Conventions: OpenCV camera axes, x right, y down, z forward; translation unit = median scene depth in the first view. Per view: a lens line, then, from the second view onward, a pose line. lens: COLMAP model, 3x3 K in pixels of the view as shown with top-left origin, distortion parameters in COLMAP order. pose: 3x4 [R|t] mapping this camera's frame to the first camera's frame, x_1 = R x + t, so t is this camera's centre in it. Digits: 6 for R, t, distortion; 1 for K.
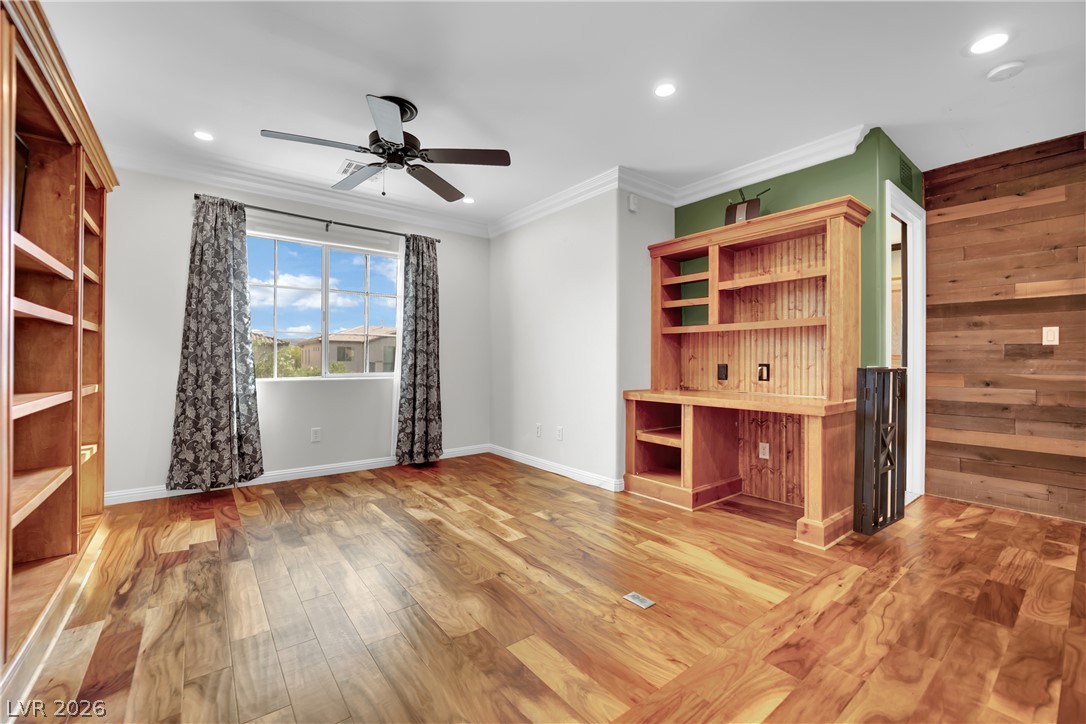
lens RADIAL K [[447.6, 0, 543.0], [0, 447.6, 362.0], [0, 0, 1]] dist [-0.018382, -0.000305]
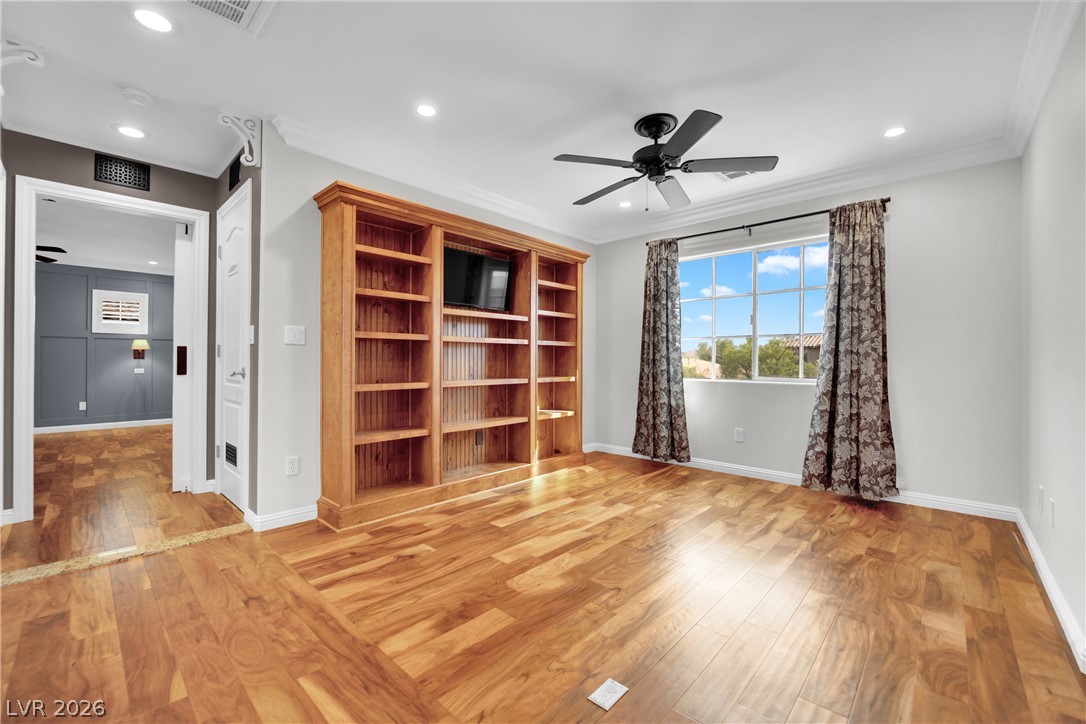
lens RADIAL K [[445.5, 0, 539.1], [0, 445.5, 364.1], [0, 0, 1]] dist [-0.013810, -0.000047]
pose [[0.153554, 0.002860, -0.988136, 0.500274], [-0.008785, 0.999960, 0.001529, -0.000076], [0.988101, 0.008446, 0.153573, 0.427582]]
